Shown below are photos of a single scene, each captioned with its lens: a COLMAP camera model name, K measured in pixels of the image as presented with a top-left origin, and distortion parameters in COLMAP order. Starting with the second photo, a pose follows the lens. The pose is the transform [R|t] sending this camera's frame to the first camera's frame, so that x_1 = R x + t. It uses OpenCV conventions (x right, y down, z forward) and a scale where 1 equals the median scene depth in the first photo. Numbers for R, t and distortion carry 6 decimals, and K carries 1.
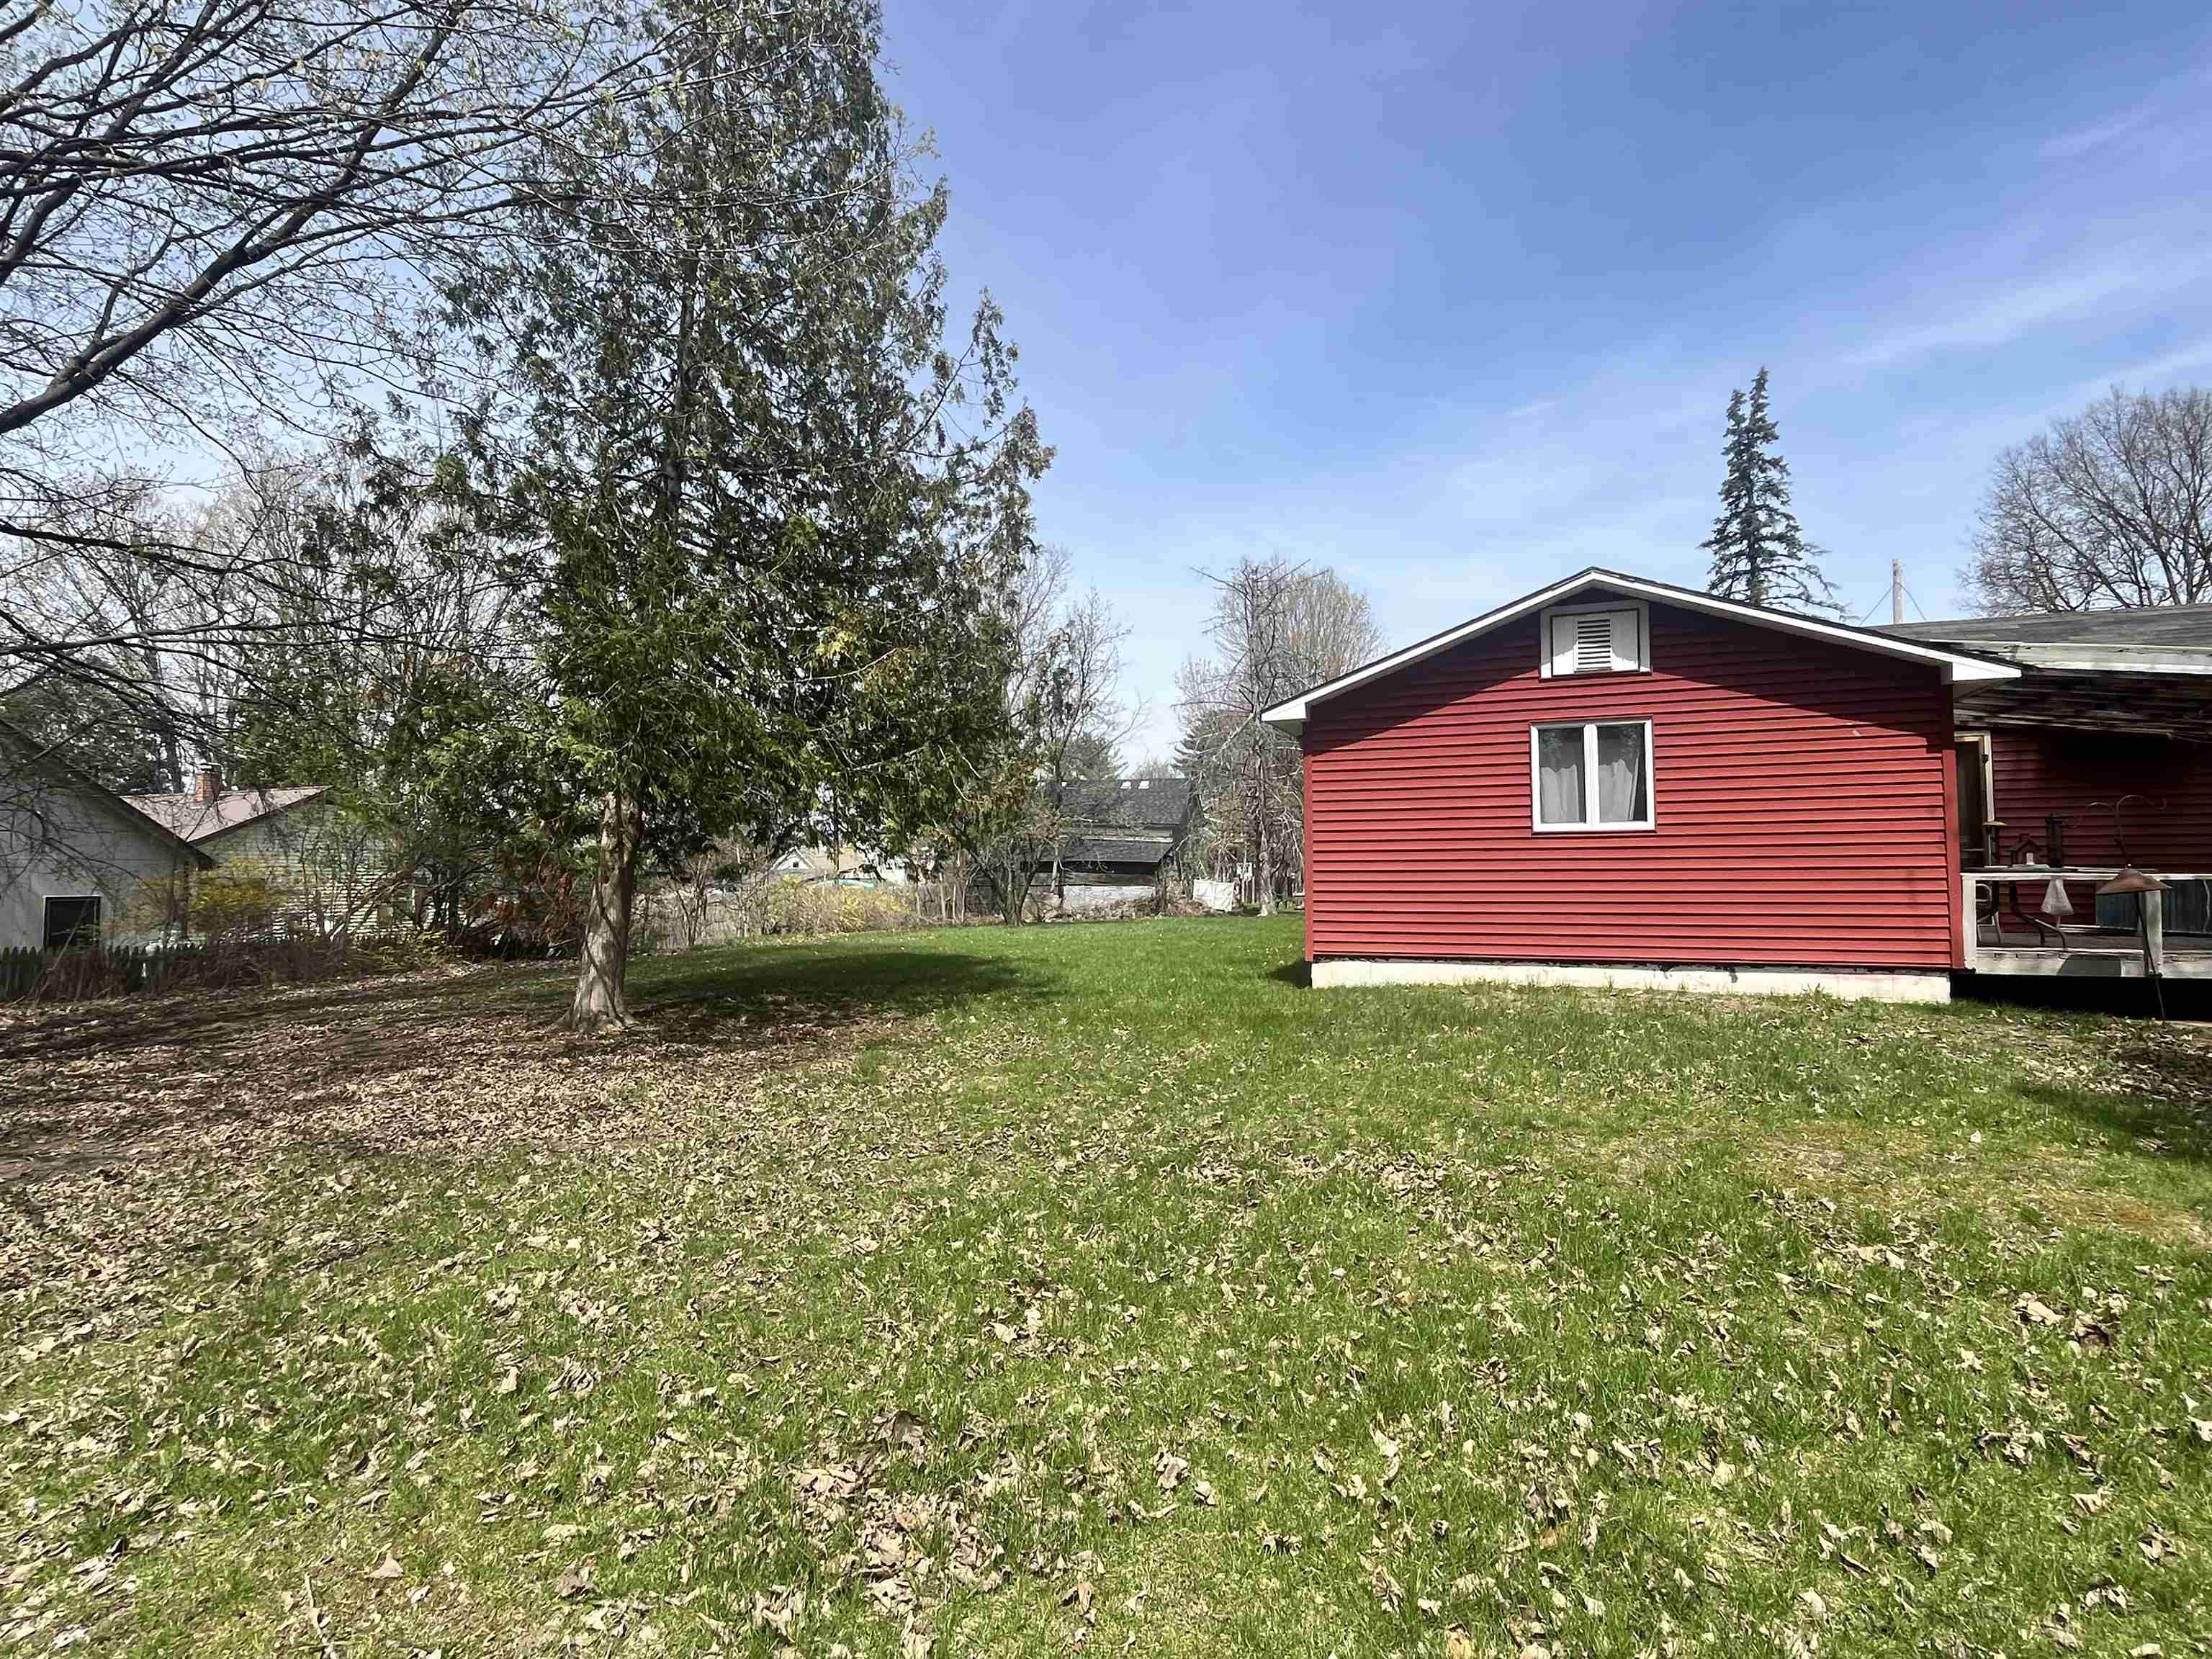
lens RADIAL K [[1082.2, 0, 1111.6], [0, 1082.2, 823.2], [0, 0, 1]] dist [0.000080, -0.000296]
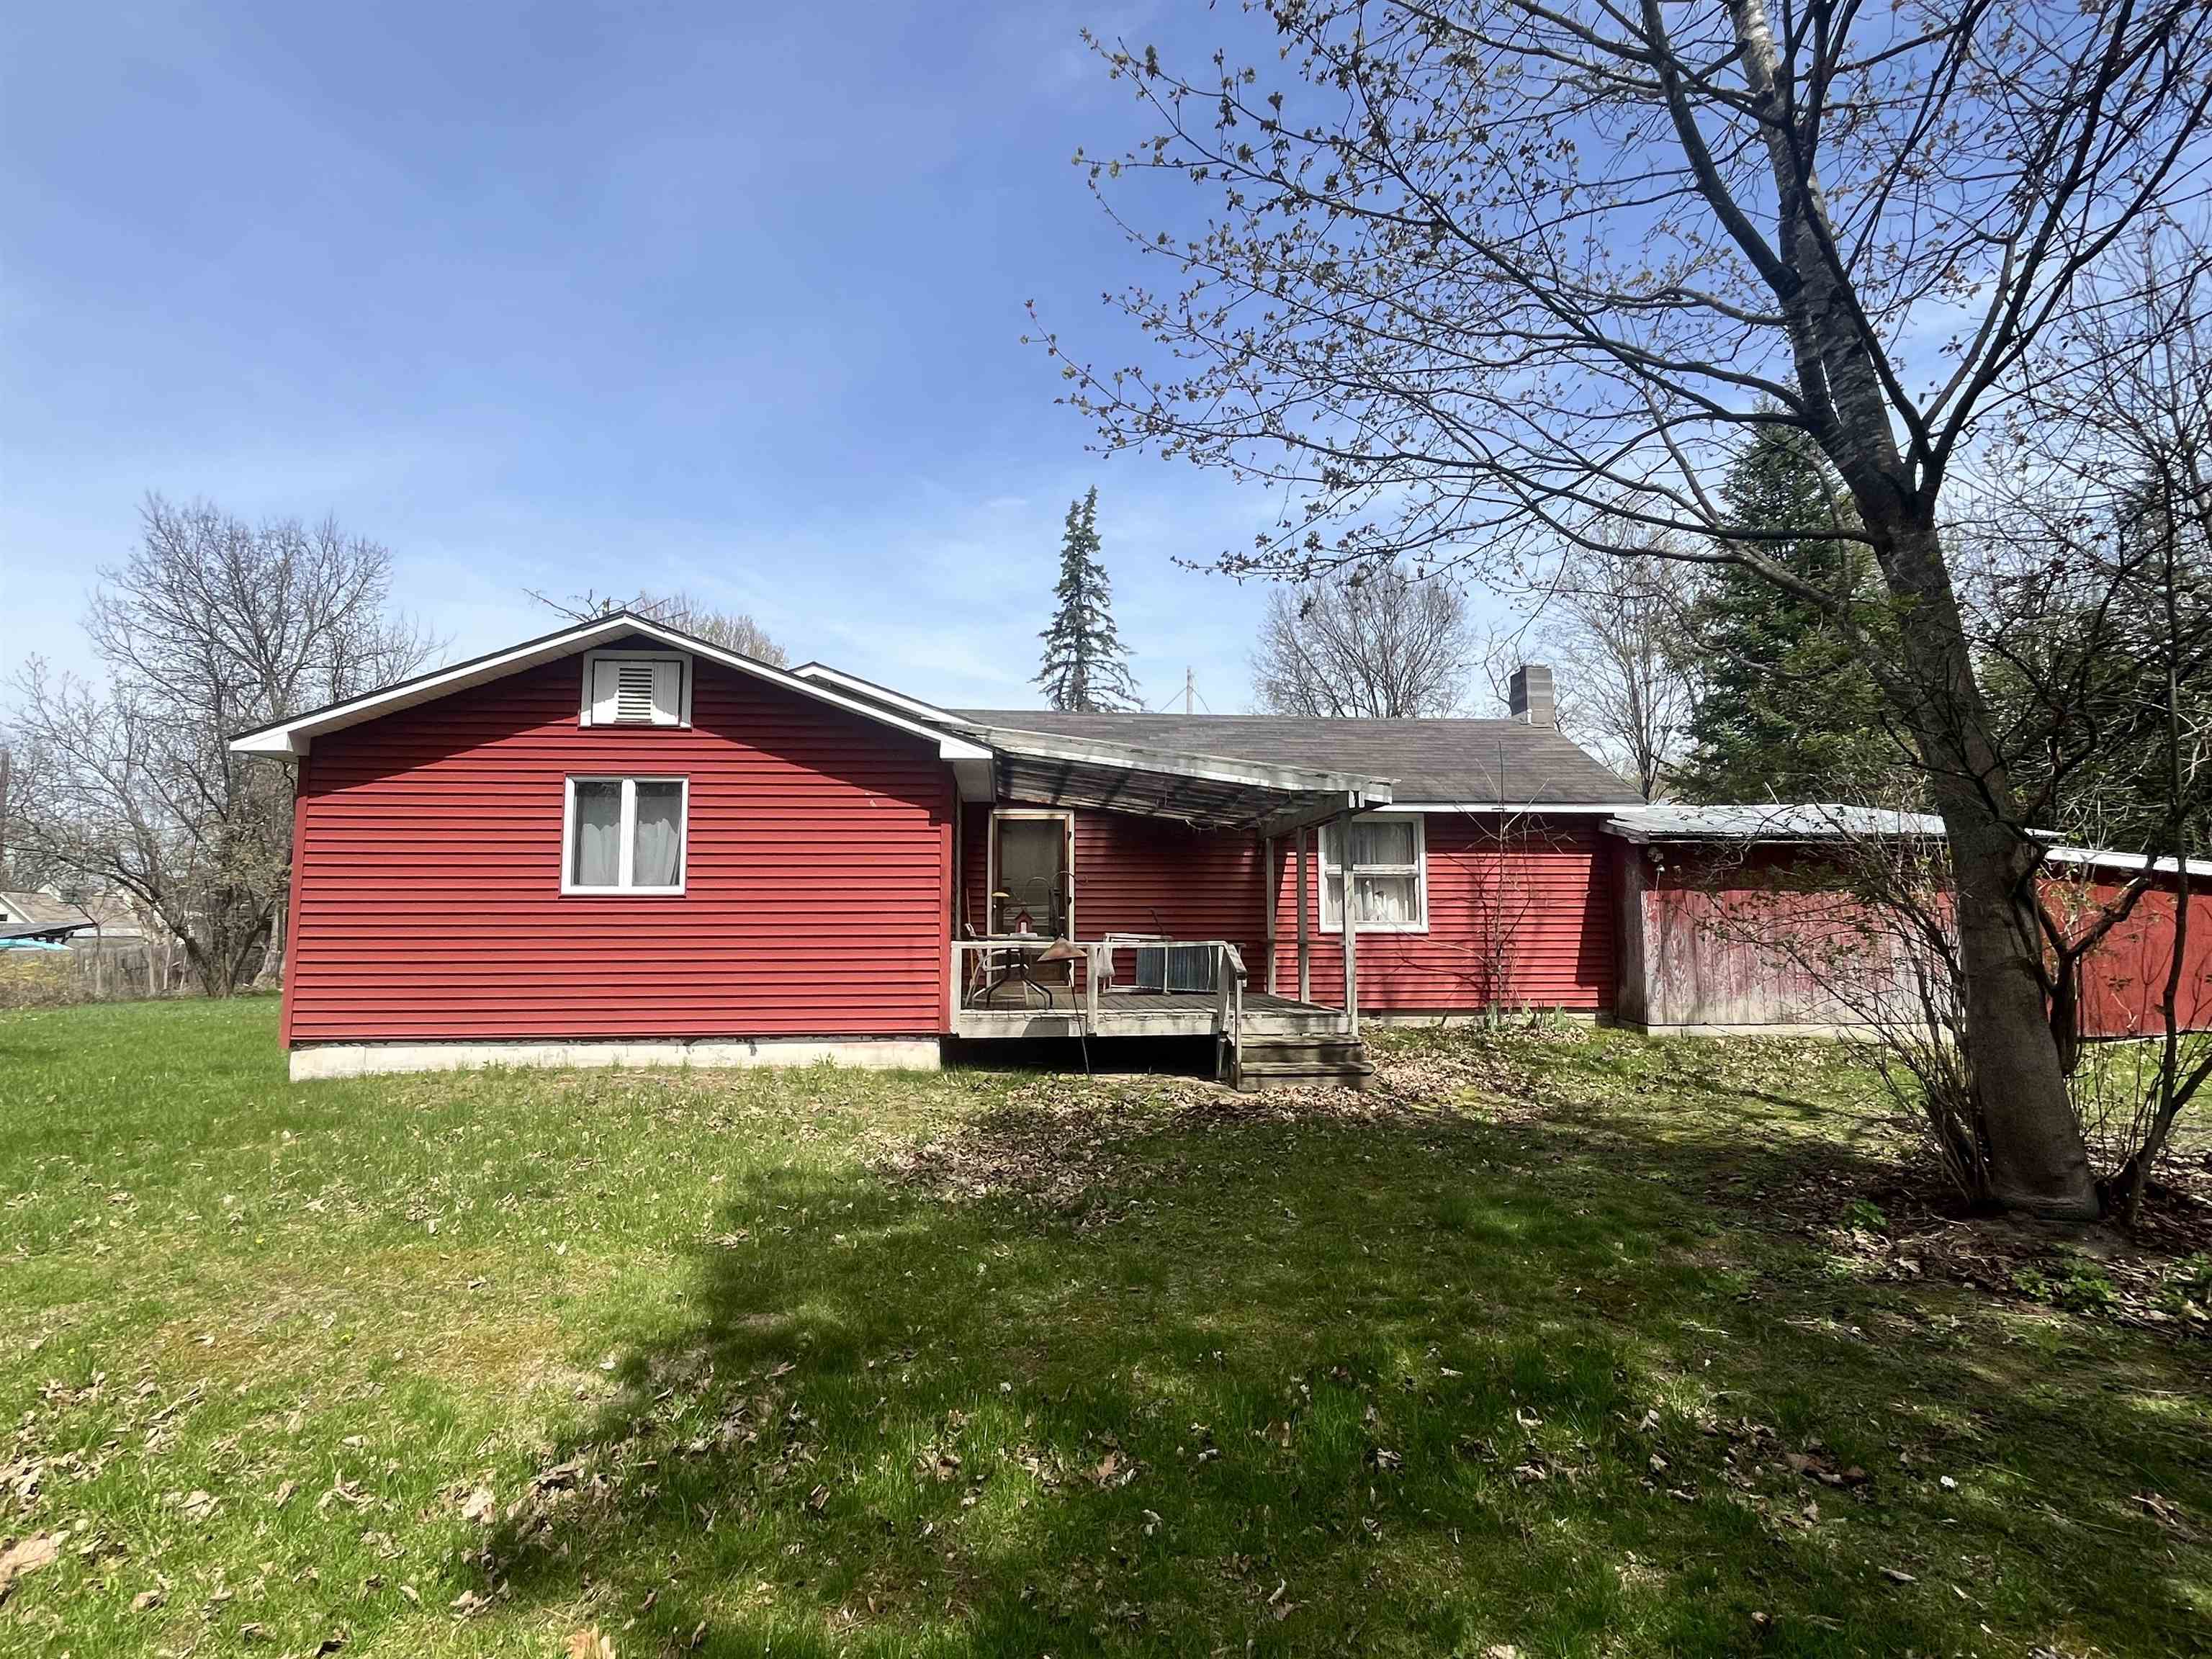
lens RADIAL K [[1082.2, 0, 1093.6], [0, 1082.2, 827.7], [0, 0, 1]] dist [0.000080, -0.000296]
pose [[0.897601, 0.045665, 0.438436, 0.394308], [-0.024265, 0.998230, -0.054291, -0.009072], [-0.440139, 0.038093, 0.897121, -0.004590]]
